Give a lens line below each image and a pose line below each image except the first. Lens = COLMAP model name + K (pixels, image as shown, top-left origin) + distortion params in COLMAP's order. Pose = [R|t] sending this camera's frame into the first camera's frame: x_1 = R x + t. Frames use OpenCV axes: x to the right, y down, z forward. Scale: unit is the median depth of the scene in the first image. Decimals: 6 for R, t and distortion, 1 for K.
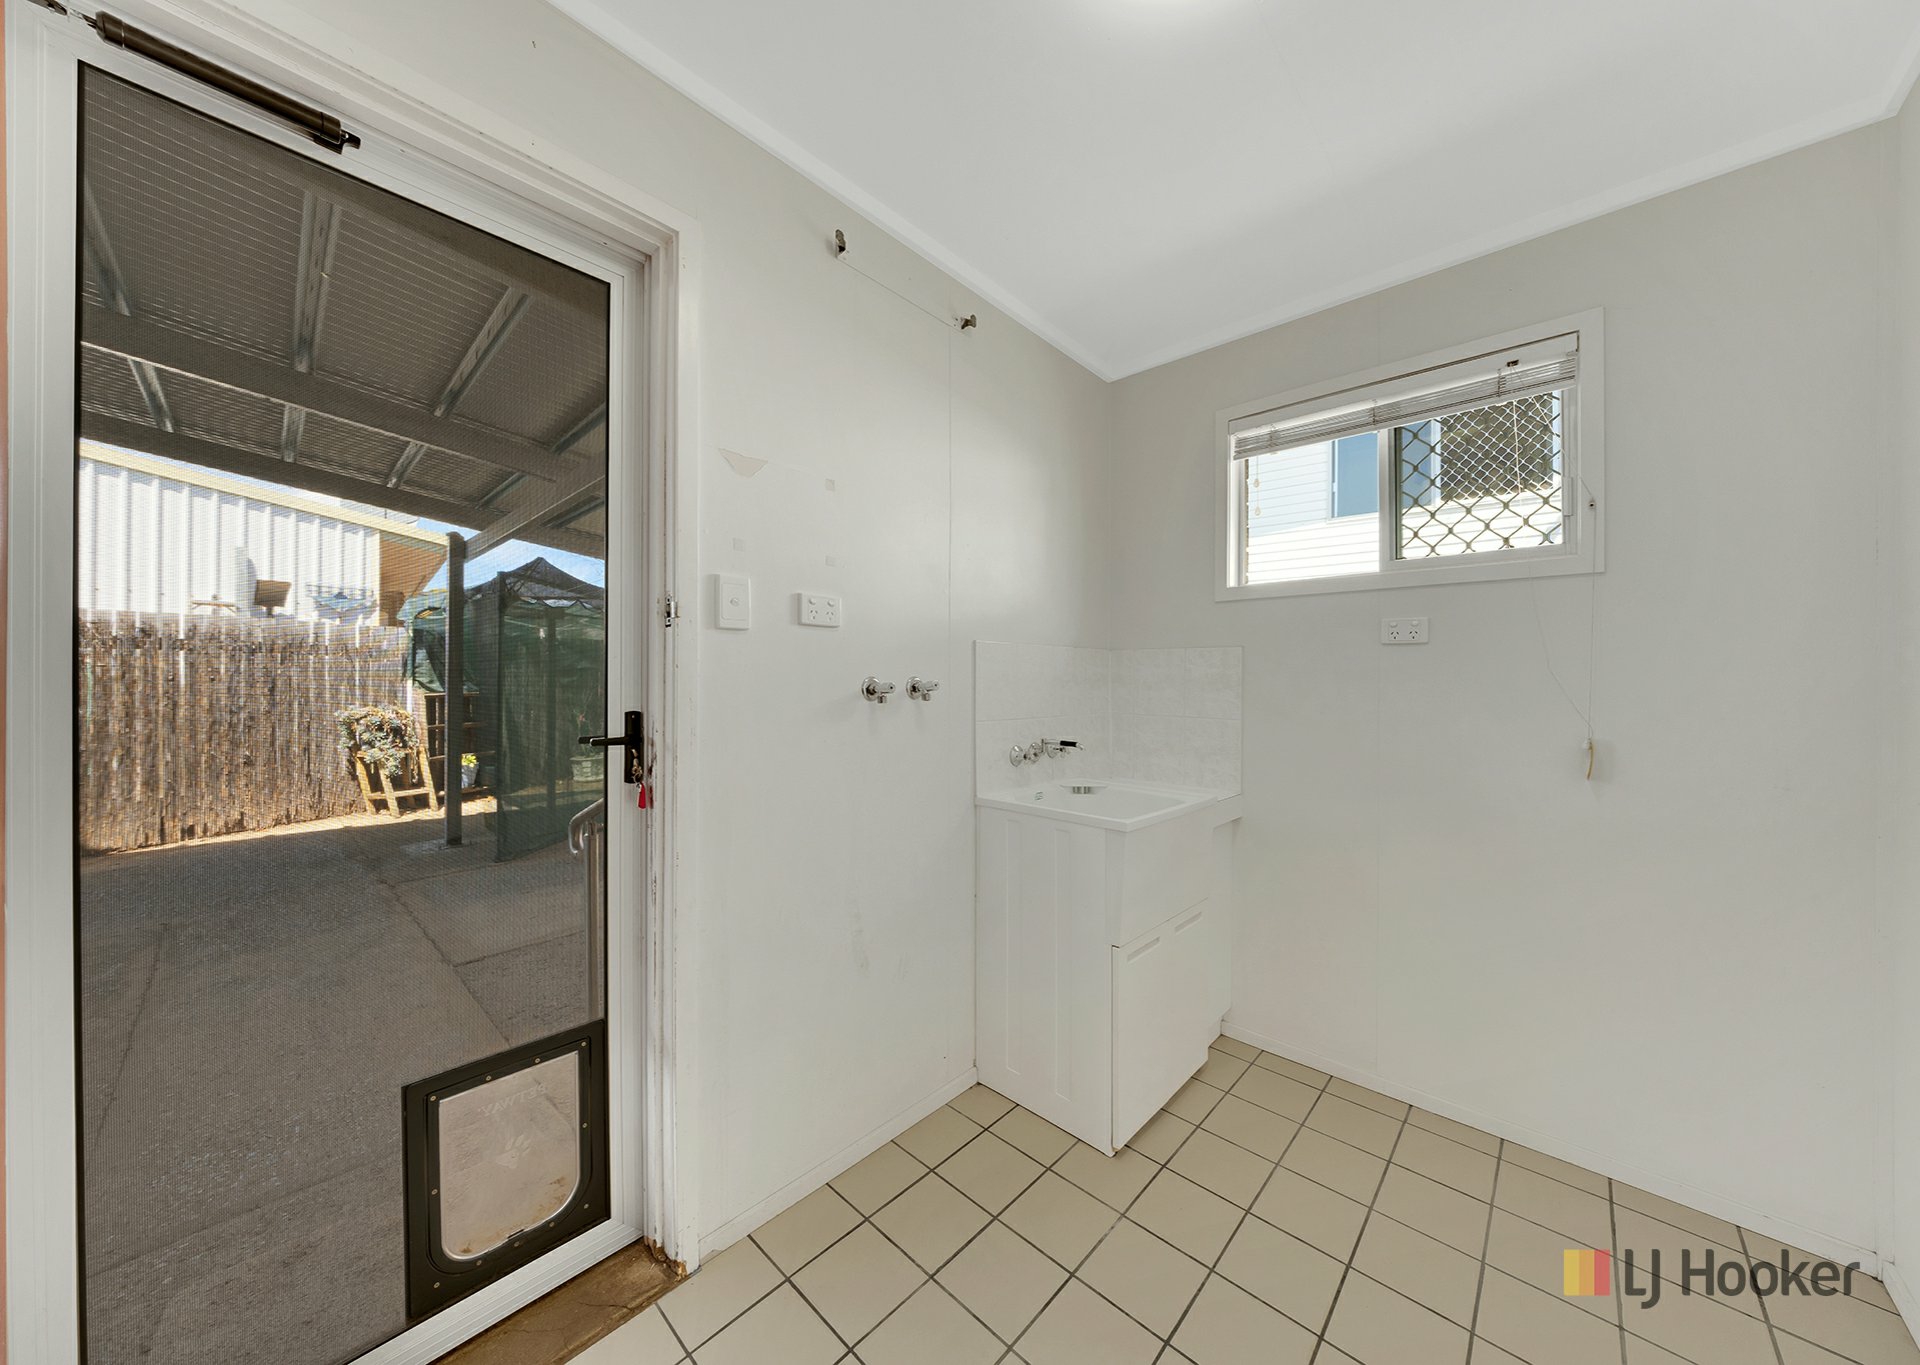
lens RADIAL K [[655.8, 0, 960.0], [0, 655.8, 682.5], [0, 0, 1]] dist [-0.000015, -0.000005]
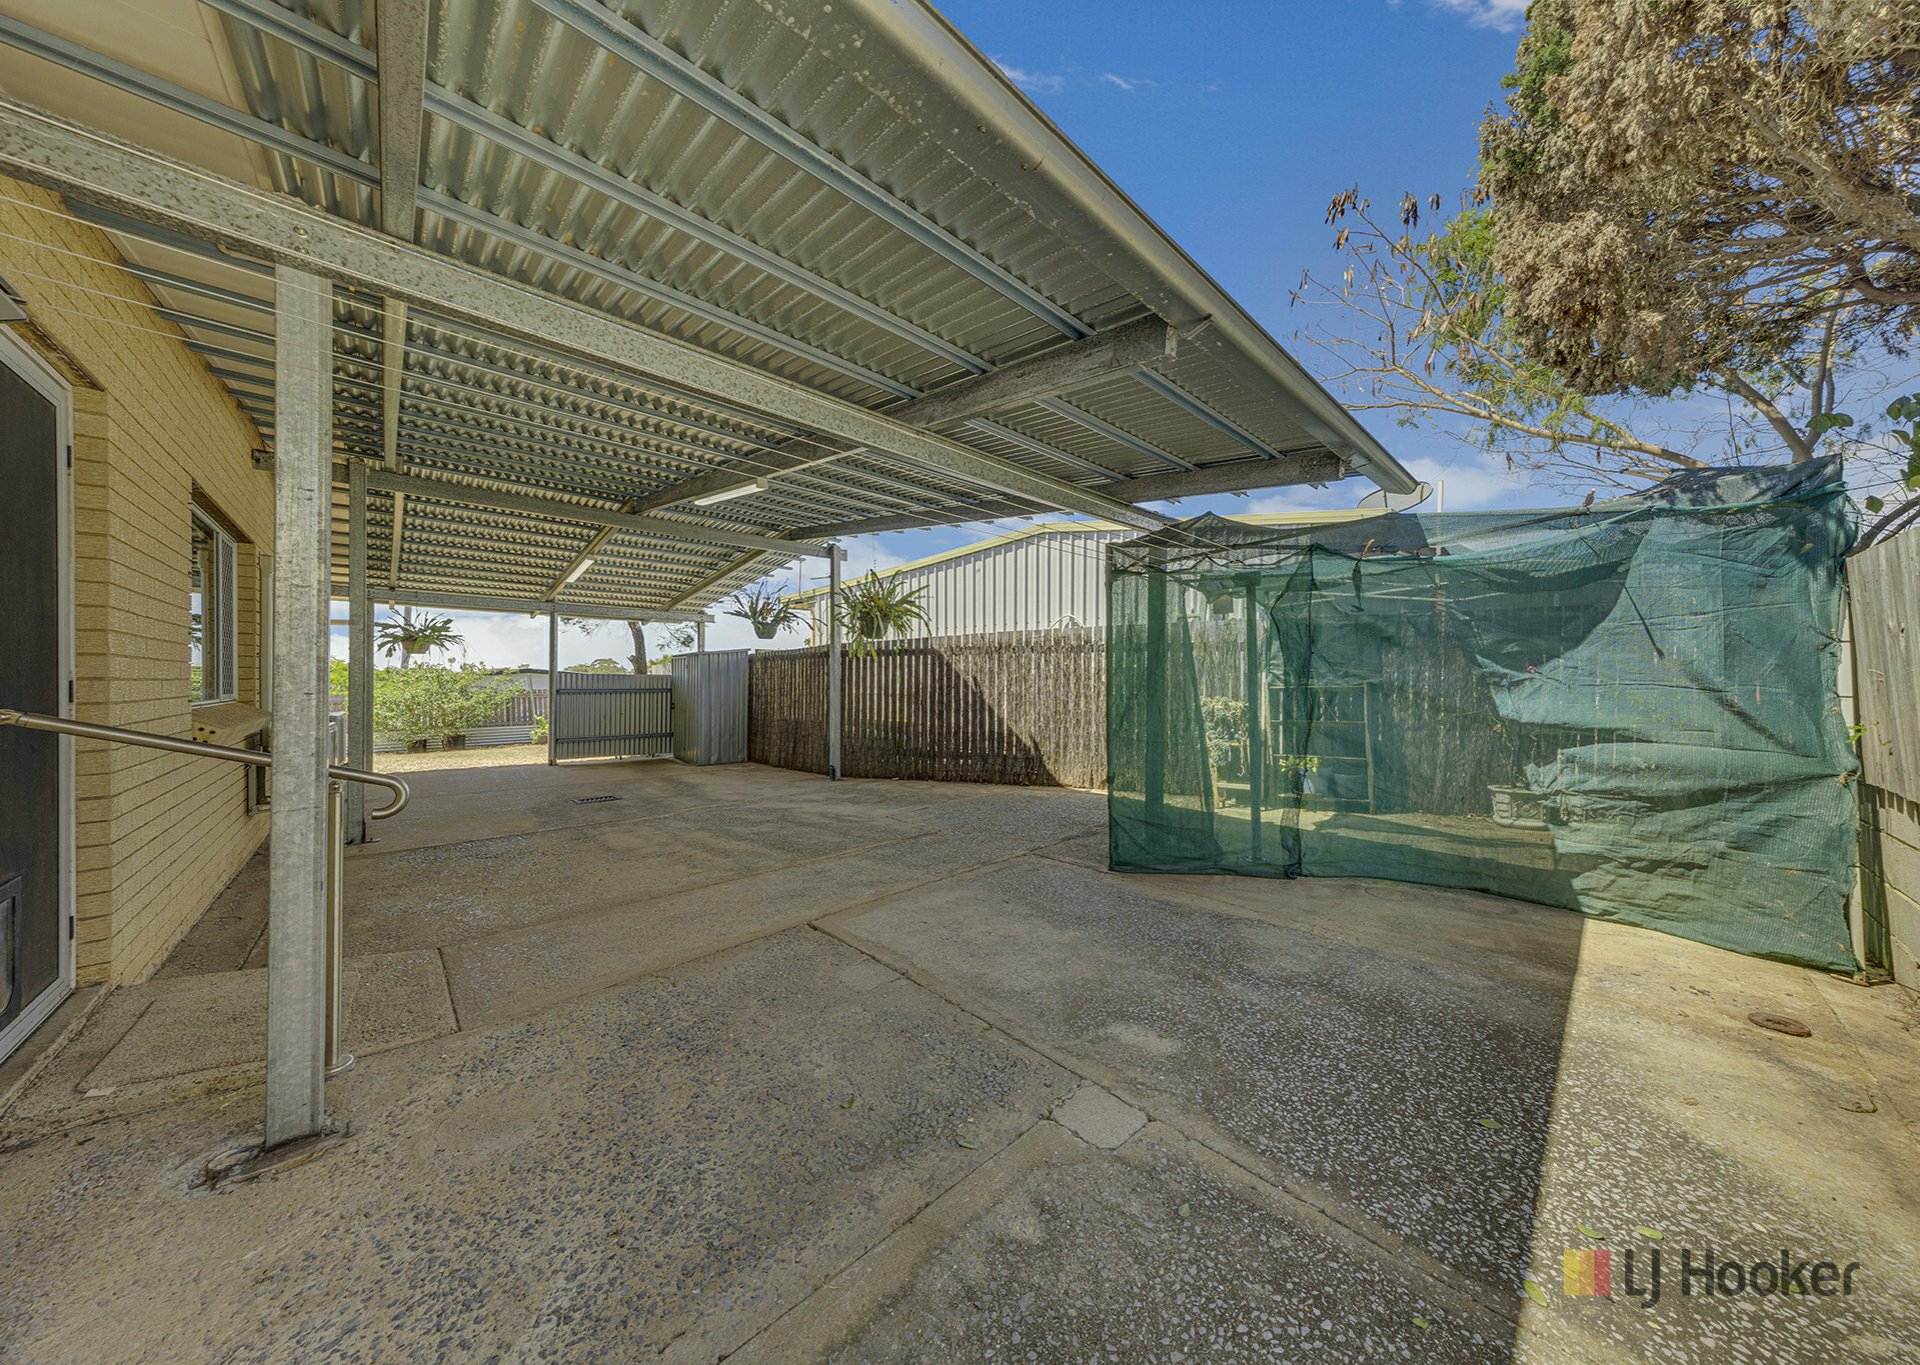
lens RADIAL K [[615.5, 0, 960.0], [0, 615.5, 682.5], [0, 0, 1]] dist [0.000023, 0.000003]
pose [[-0.067493, 0.001021, -0.997719, 0.148272], [-0.005238, 0.999985, 0.001378, 0.016393], [0.997706, 0.005319, -0.067486, 0.814628]]
